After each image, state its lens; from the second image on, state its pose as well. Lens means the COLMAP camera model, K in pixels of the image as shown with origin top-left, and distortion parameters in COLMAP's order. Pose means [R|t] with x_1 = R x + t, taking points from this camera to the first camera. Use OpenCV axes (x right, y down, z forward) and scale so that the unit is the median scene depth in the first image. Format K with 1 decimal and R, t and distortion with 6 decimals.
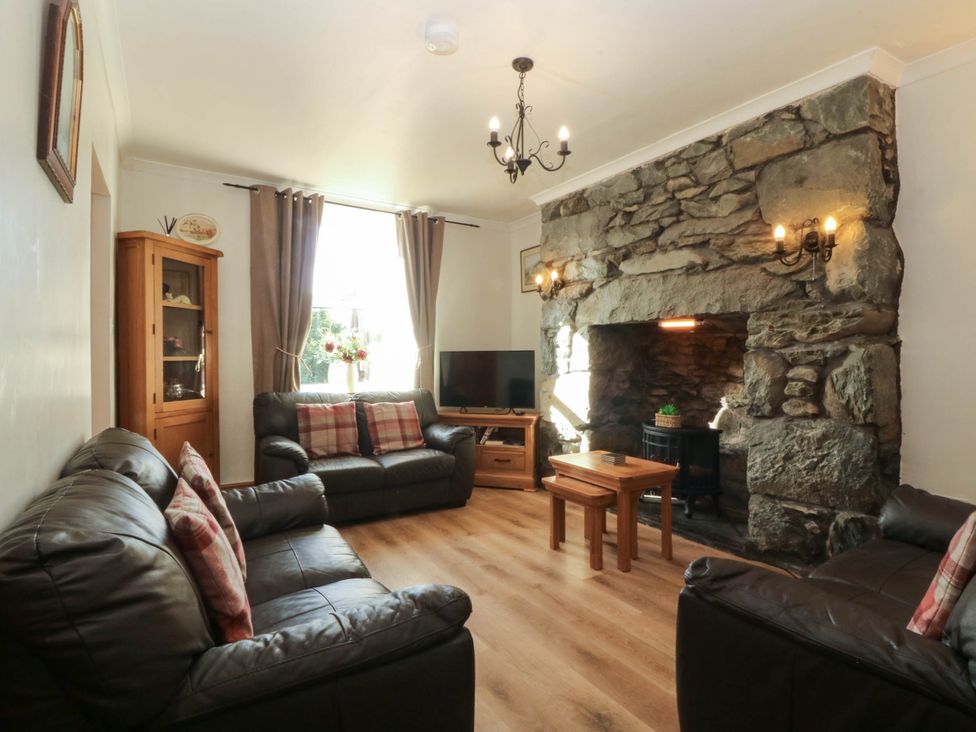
lens RADIAL K [[499.5, 0, 487.2], [0, 499.5, 361.9], [0, 0, 1]] dist [-0.005931, -0.003760]
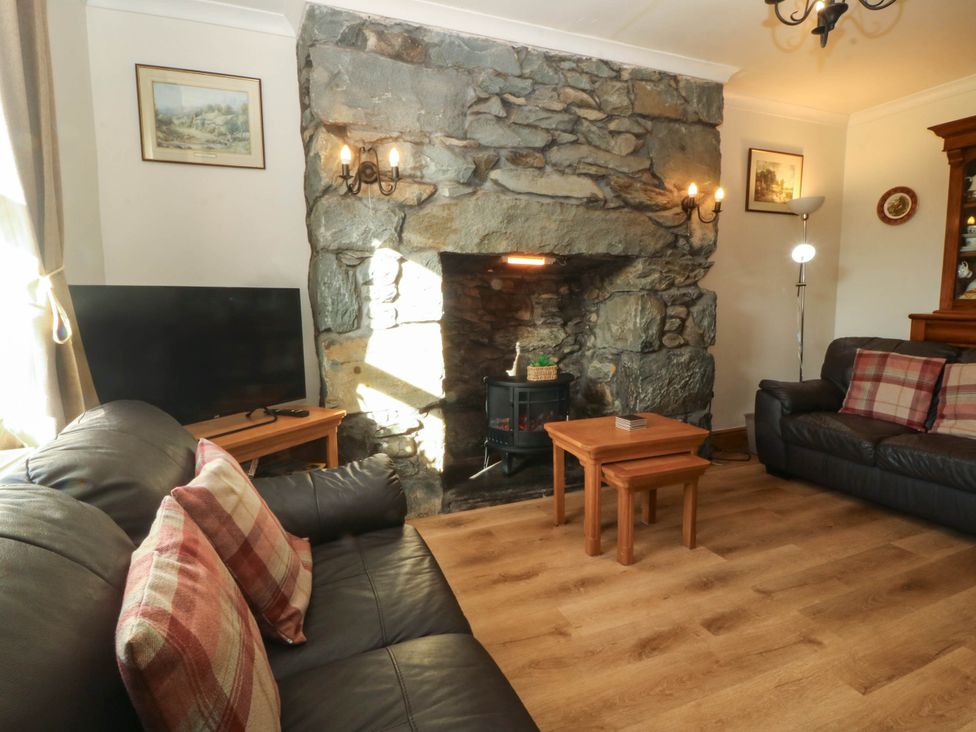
lens RADIAL K [[499.5, 0, 486.7], [0, 499.5, 359.3], [0, 0, 1]] dist [-0.005931, -0.003760]
pose [[0.192845, -0.111187, 0.974909, -0.537829], [0.019368, 0.993797, 0.109510, -0.003472], [-0.981038, -0.002237, 0.193802, 0.982785]]
